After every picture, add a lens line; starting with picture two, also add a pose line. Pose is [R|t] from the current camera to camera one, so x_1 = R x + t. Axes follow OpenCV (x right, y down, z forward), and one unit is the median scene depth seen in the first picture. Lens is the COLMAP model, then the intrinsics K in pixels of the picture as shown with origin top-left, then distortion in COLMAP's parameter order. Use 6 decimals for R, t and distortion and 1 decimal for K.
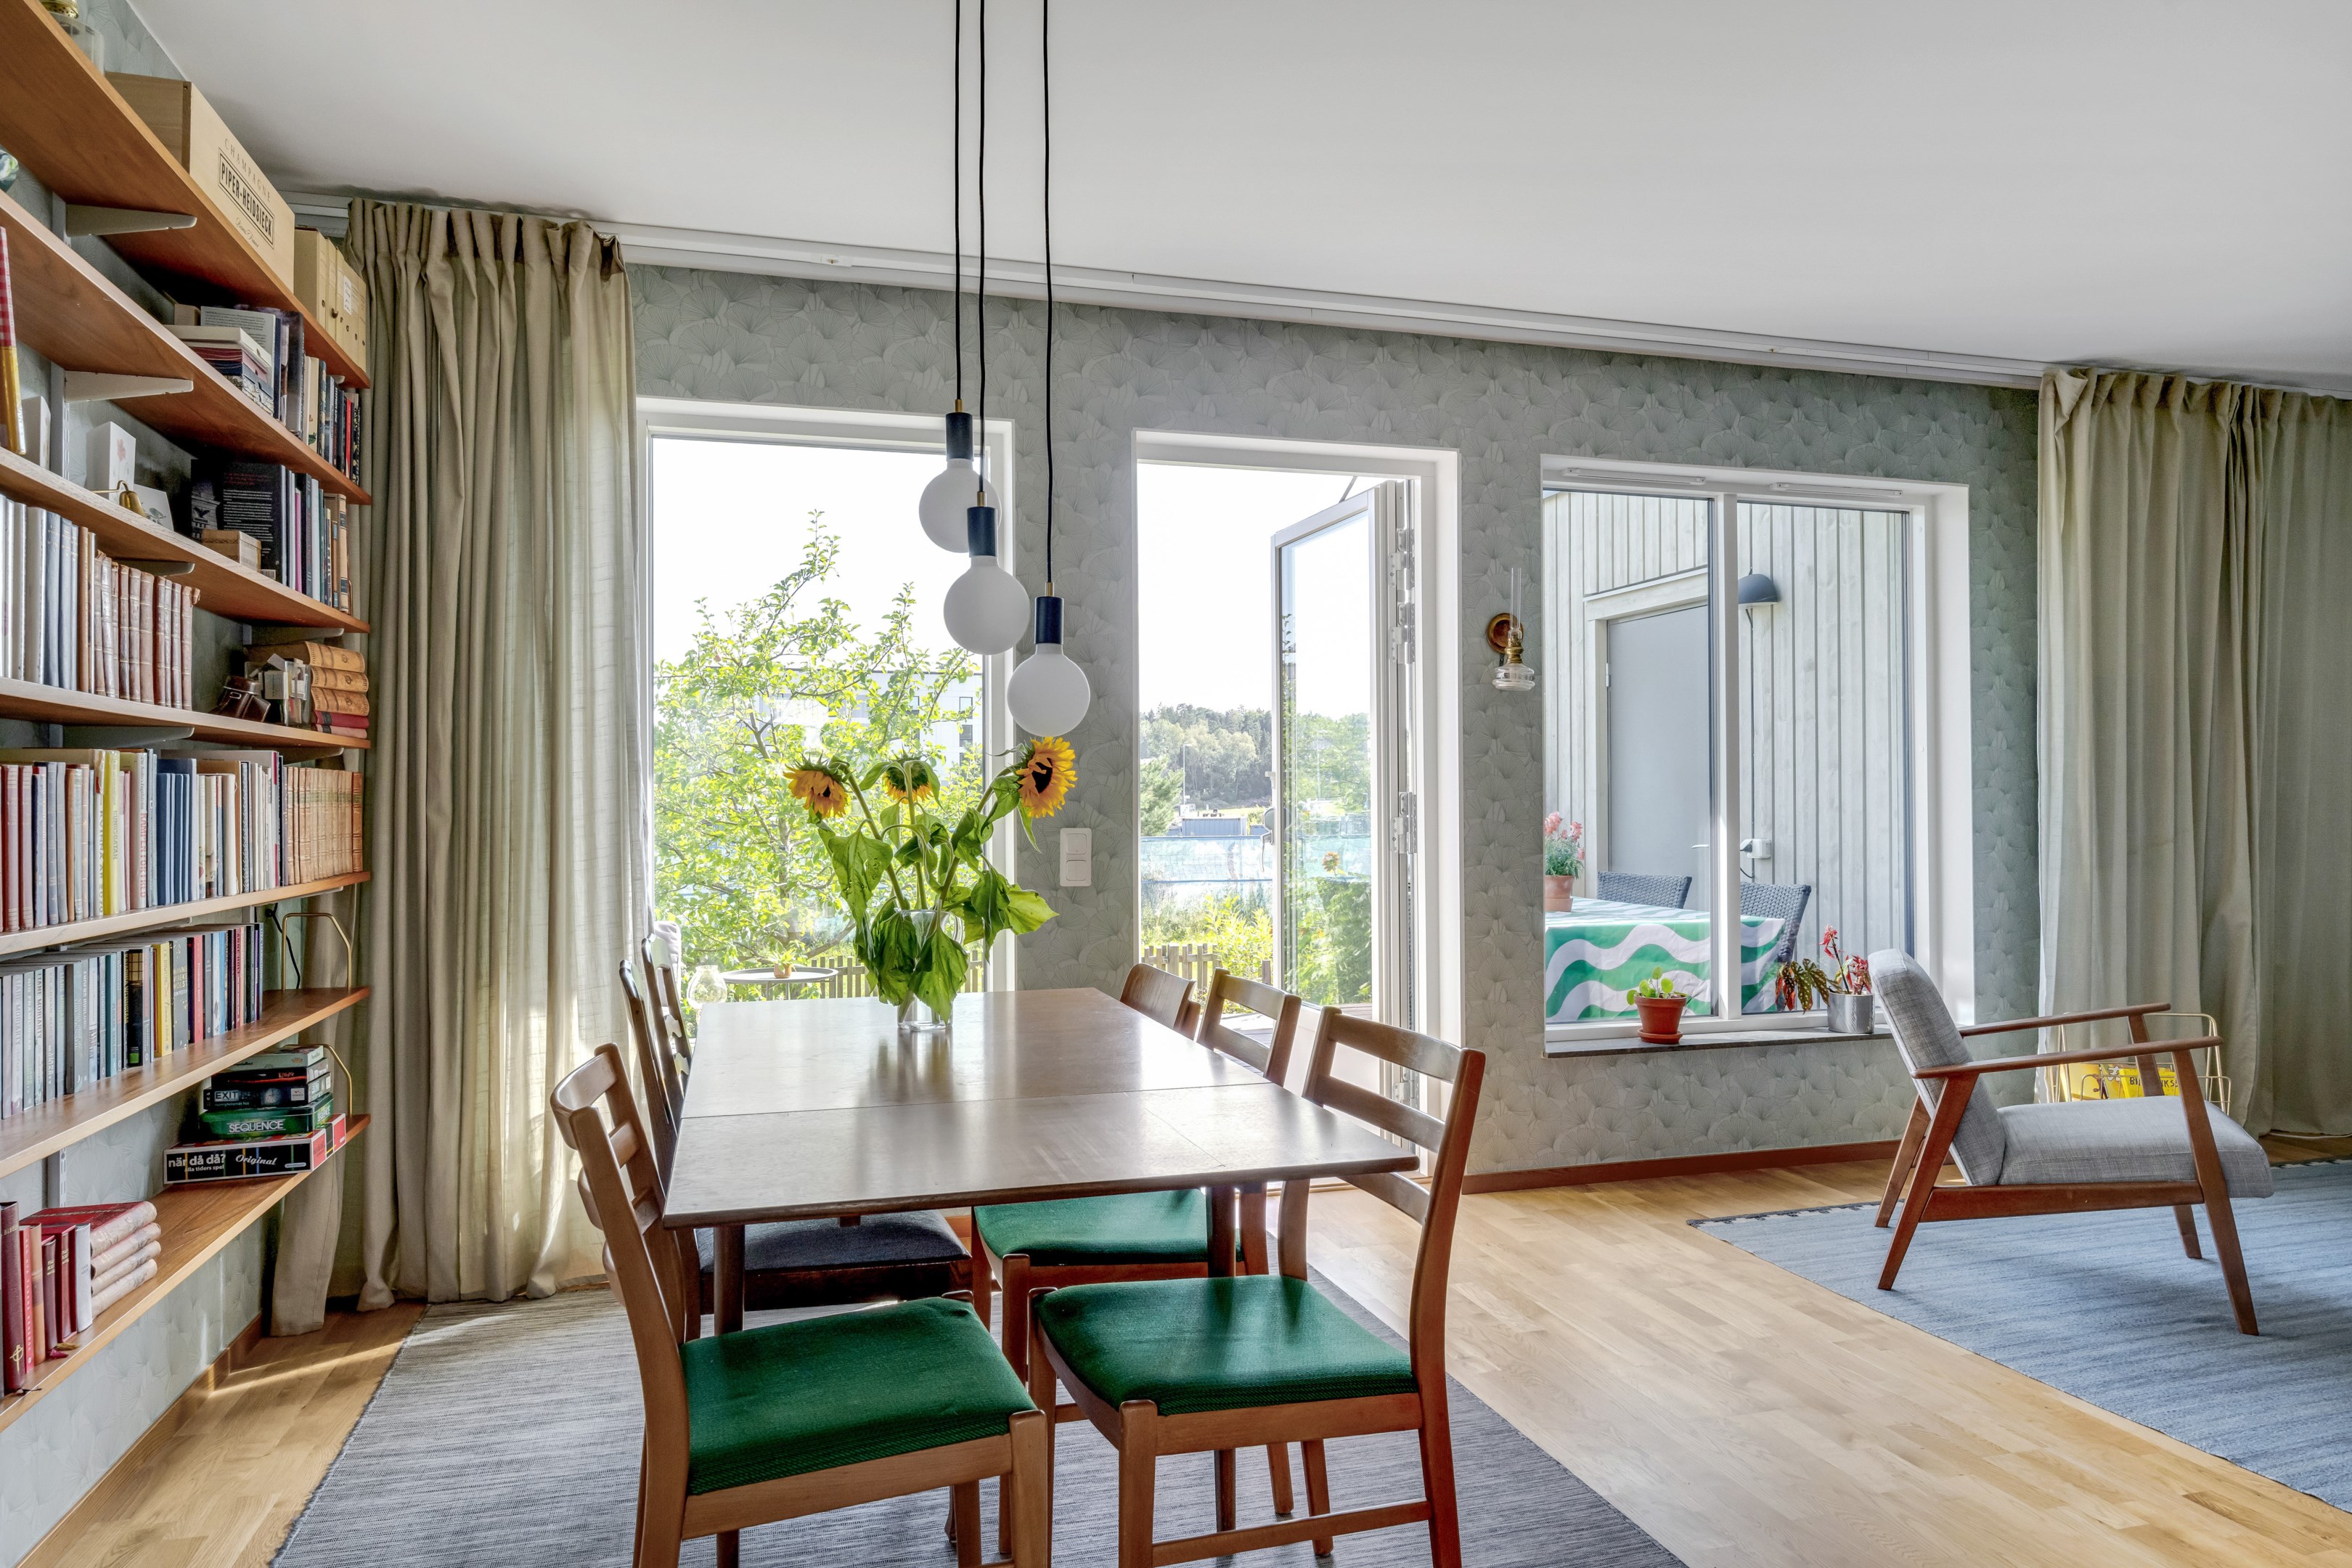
lens RADIAL K [[1471.2, 0, 1167.8], [0, 1471.2, 786.5], [0, 0, 1]] dist [0.001601, -0.001160]
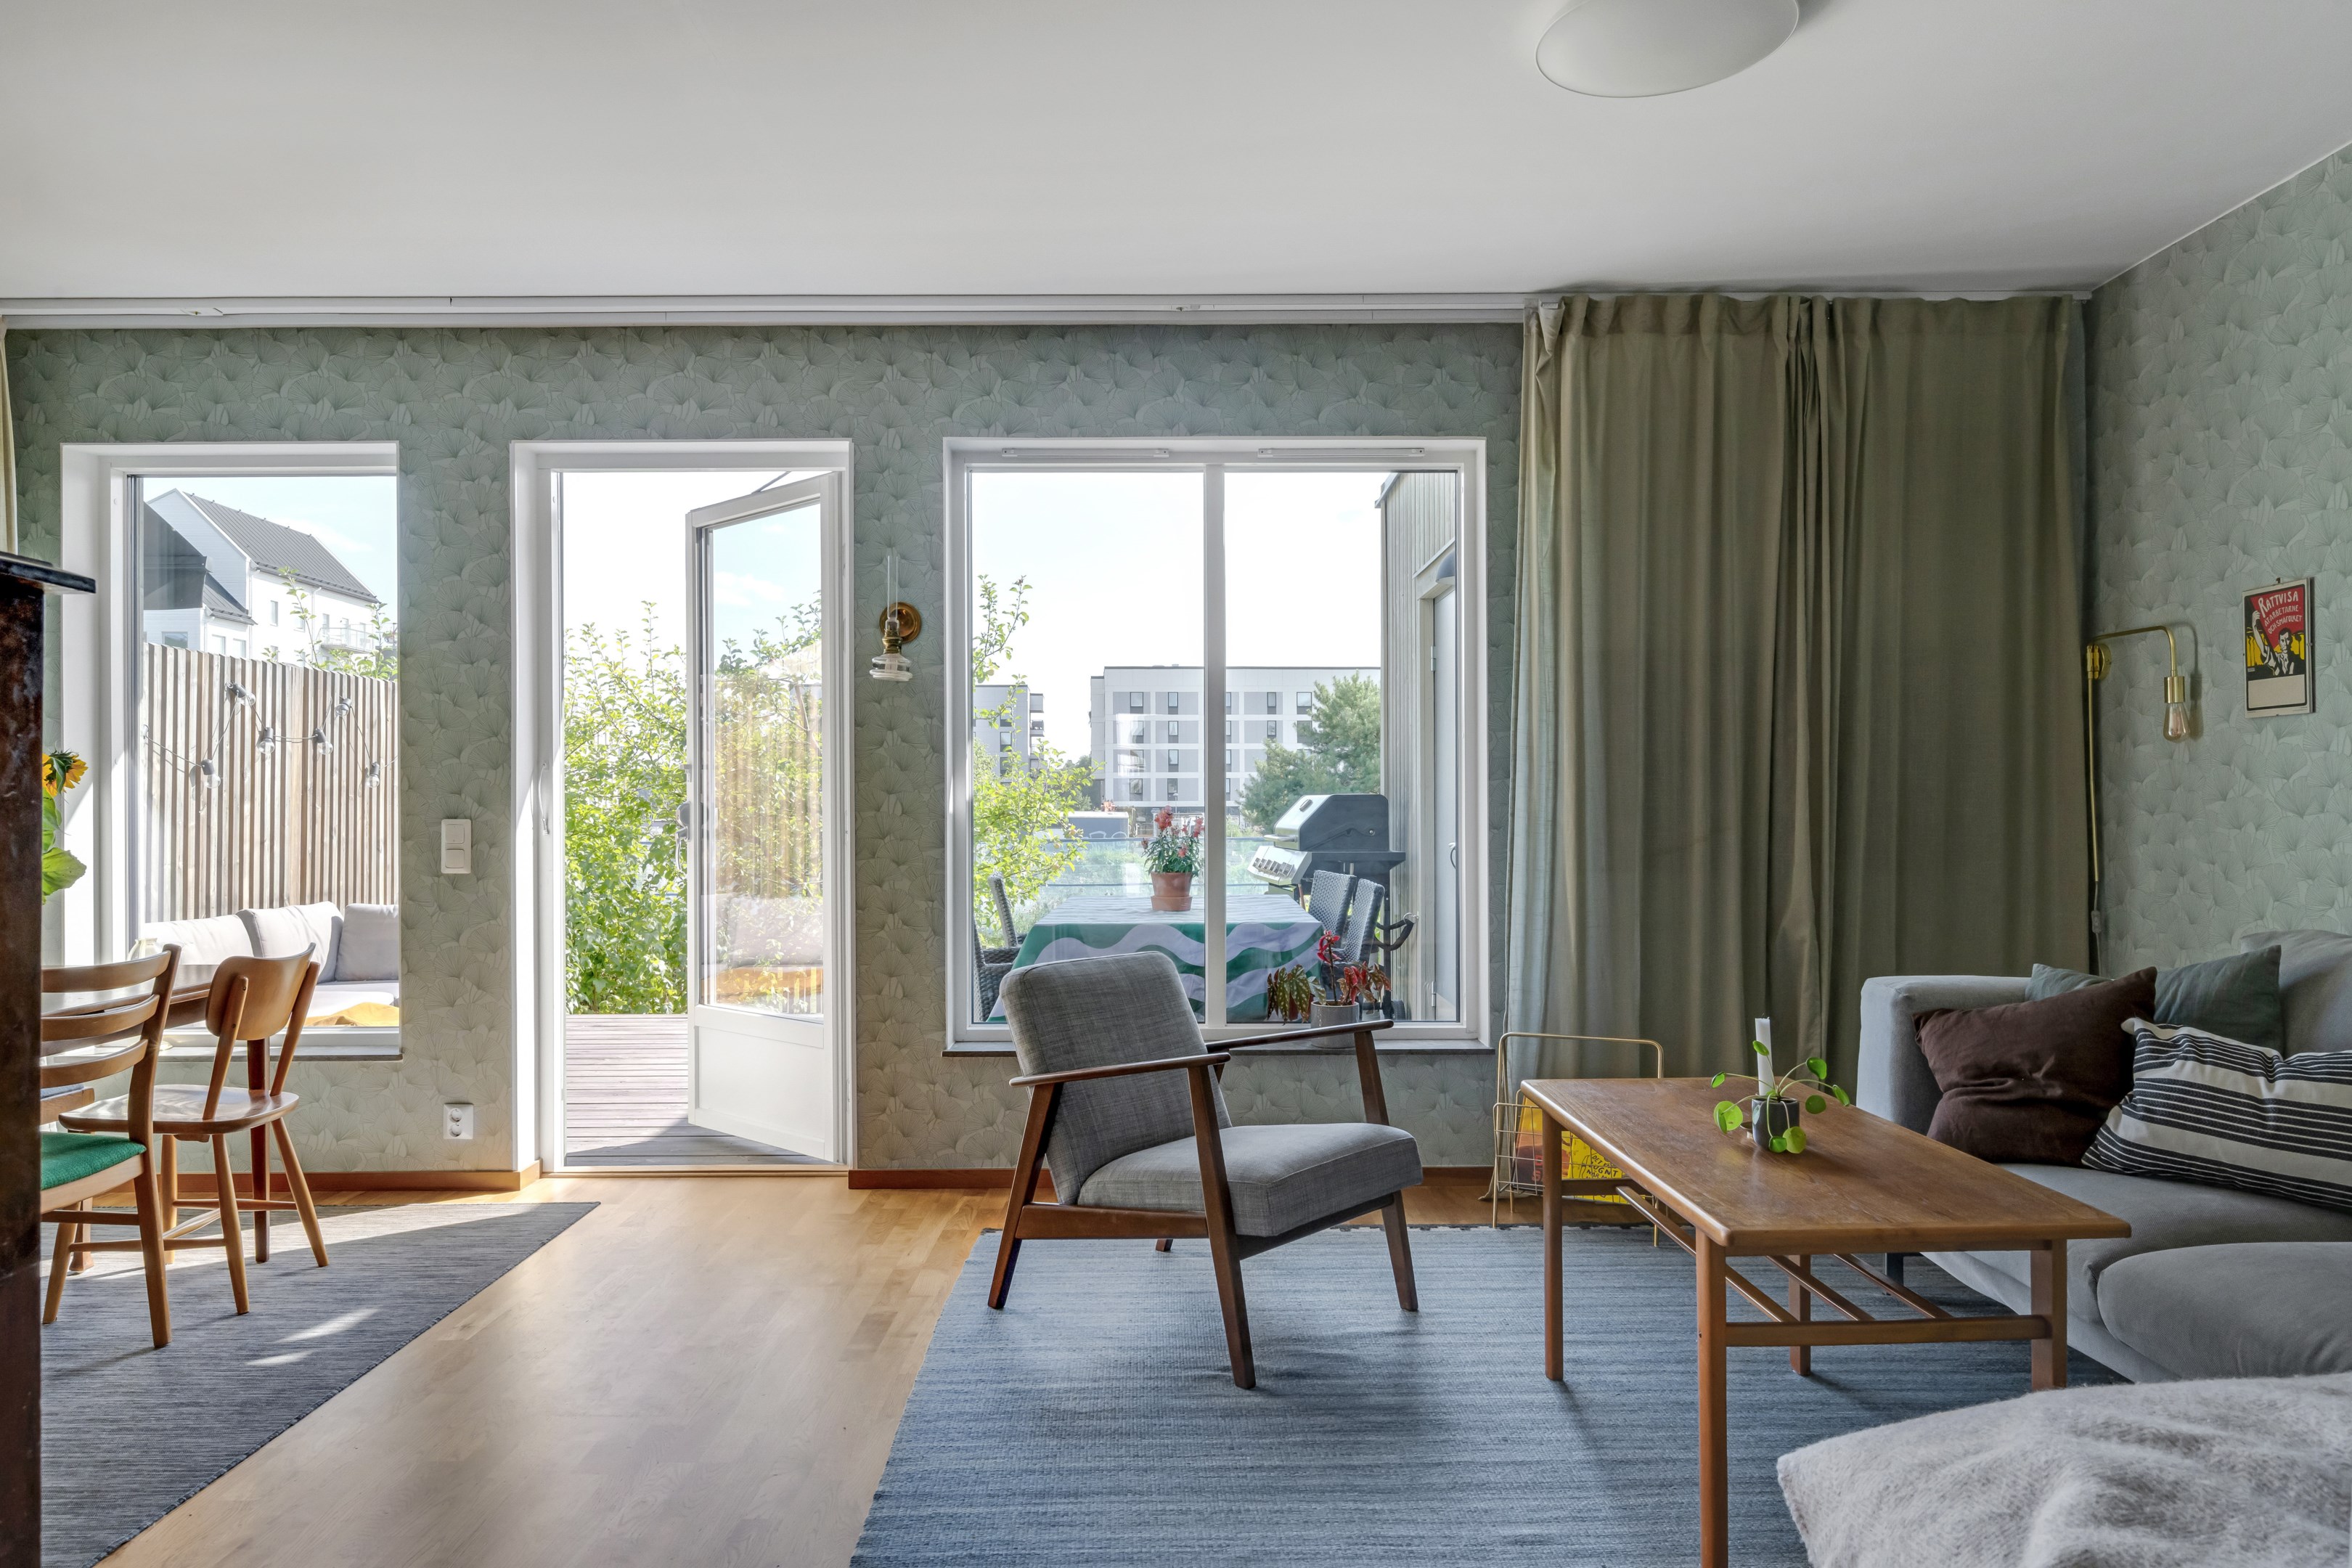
lens RADIAL K [[1529.3, 0, 1172.6], [0, 1529.3, 798.4], [0, 0, 1]] dist [-0.001050, 0.002258]
pose [[0.961399, -0.000080, -0.275158, 0.857100], [0.002836, 0.999950, 0.009619, 0.004470], [0.275144, -0.010028, 0.961351, 0.084176]]
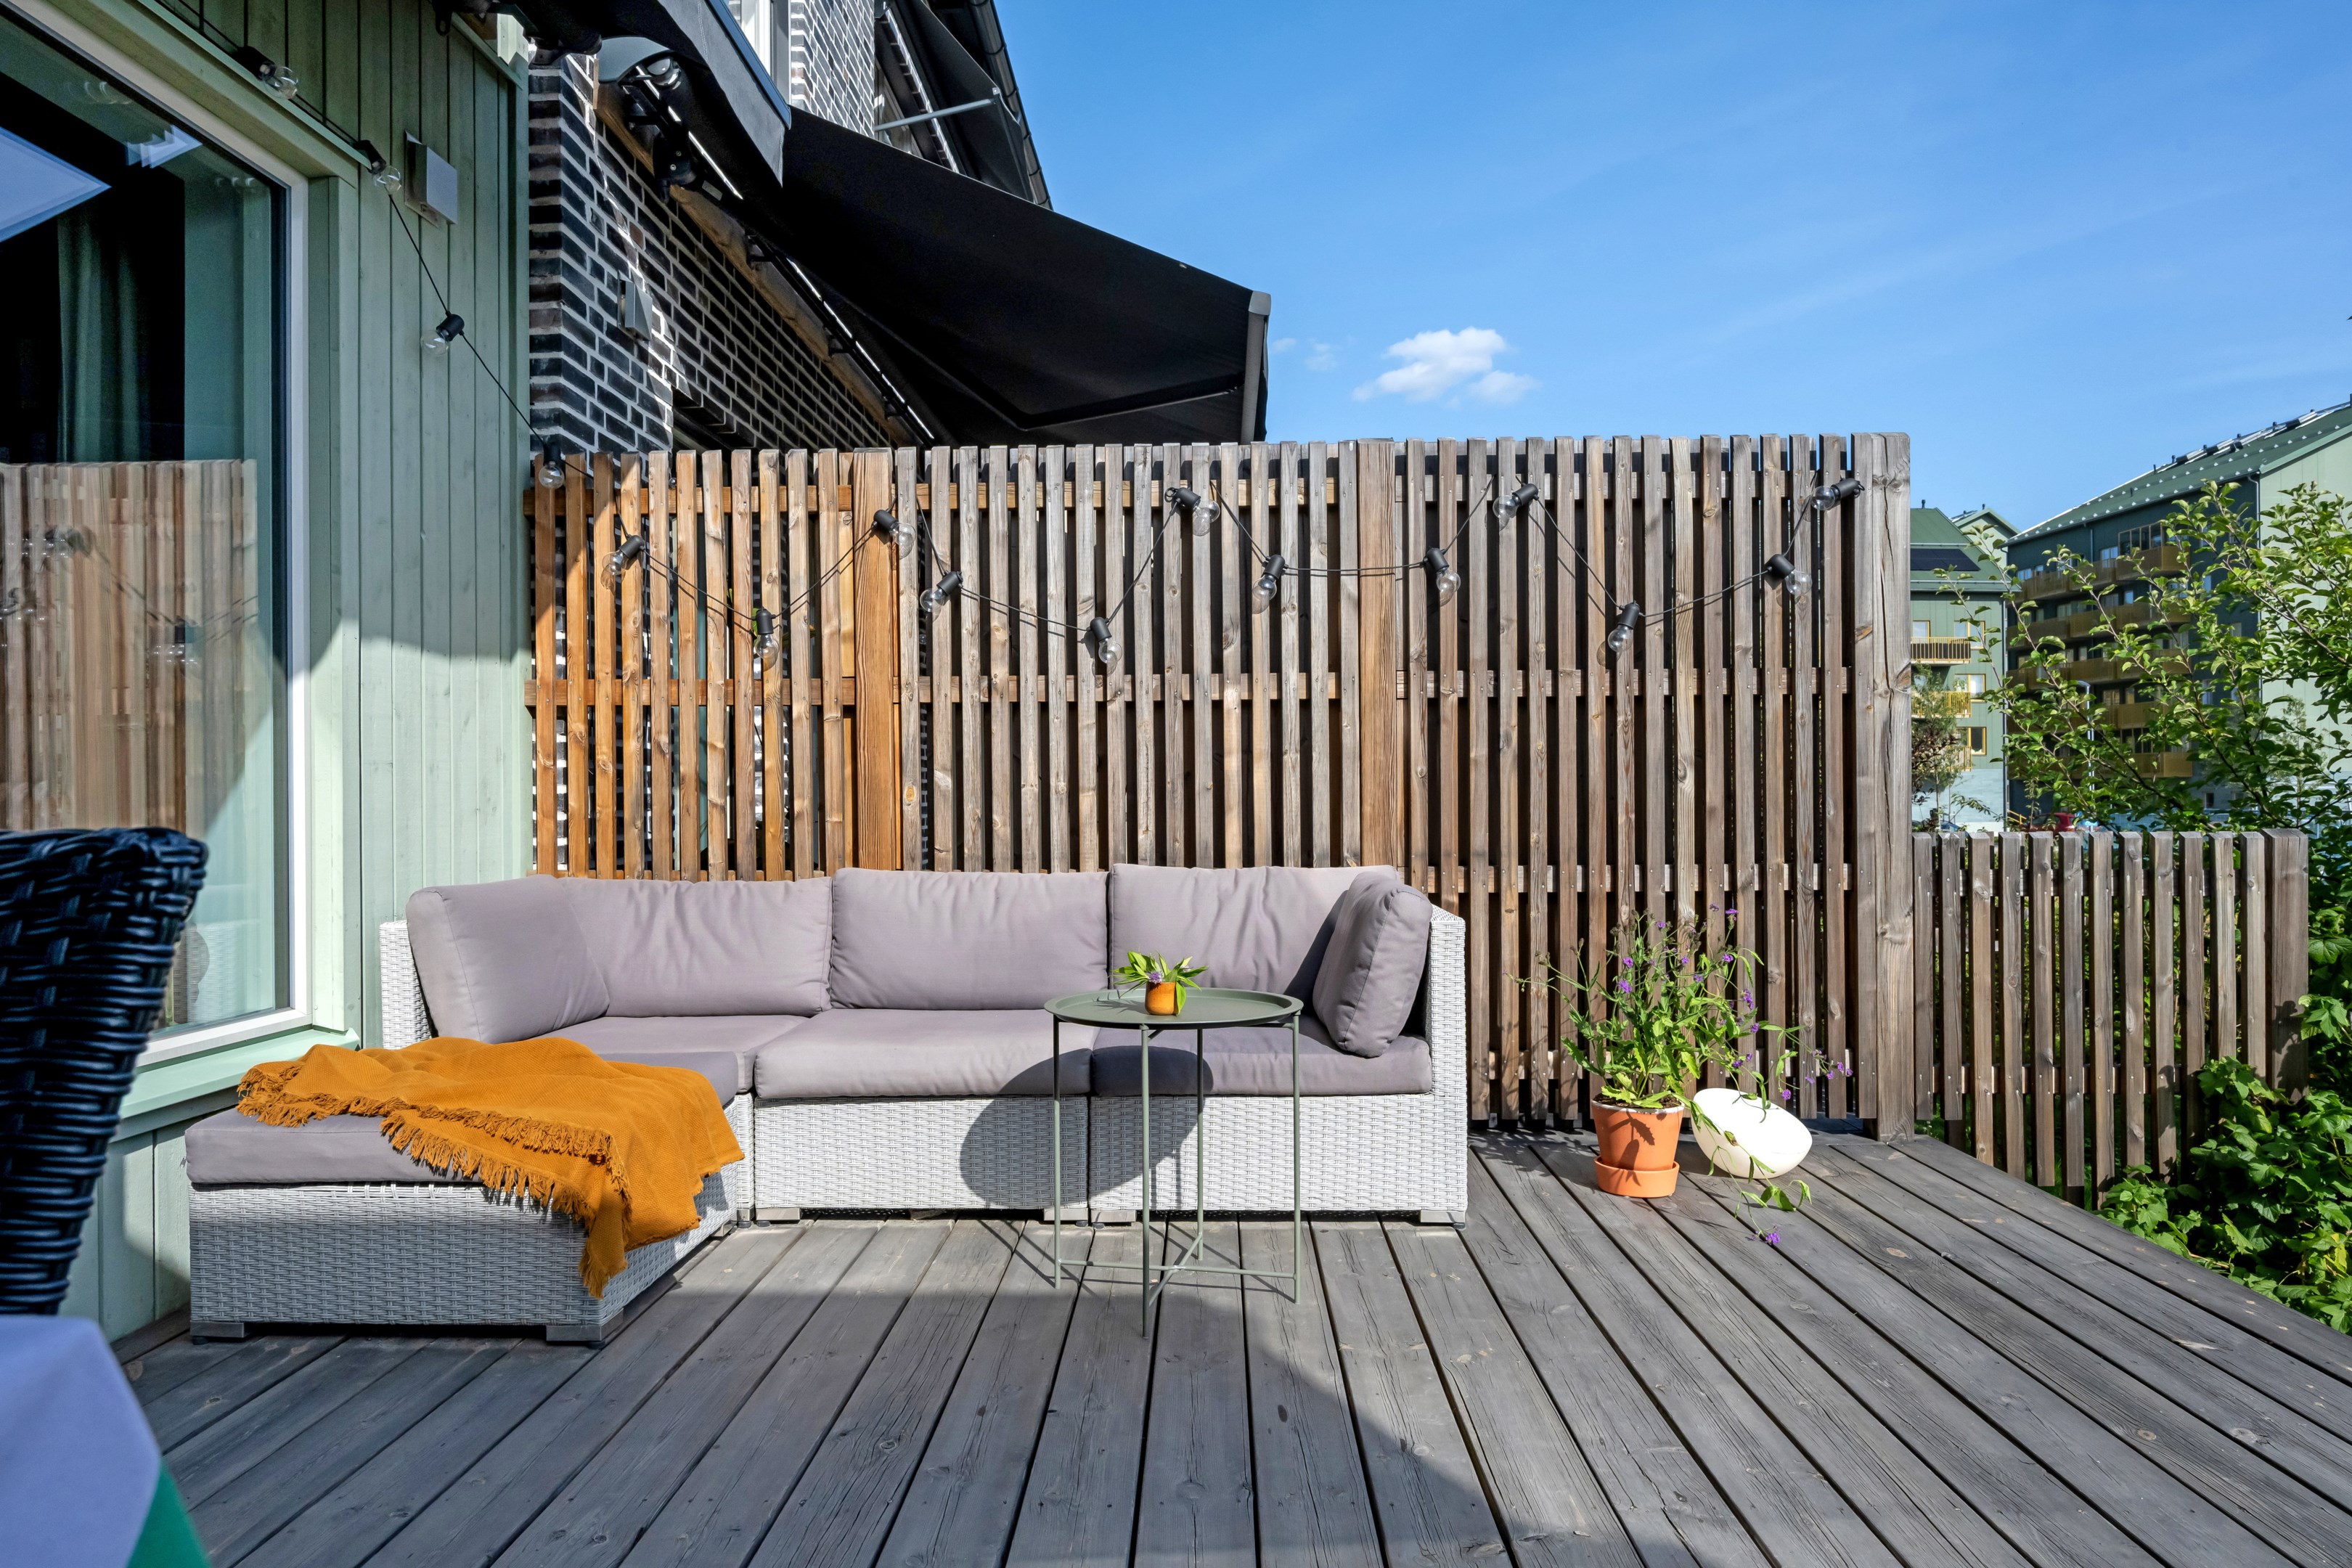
lens RADIAL K [[1541.8, 0, 1163.6], [0, 1541.8, 788.9], [0, 0, 1]] dist [-0.011064, -0.012762]
pose [[-0.300849, 0.007375, -0.953643, 0.315178], [0.021515, 0.999768, 0.000944, 0.098911], [0.953429, -0.020234, -0.300938, 1.899767]]
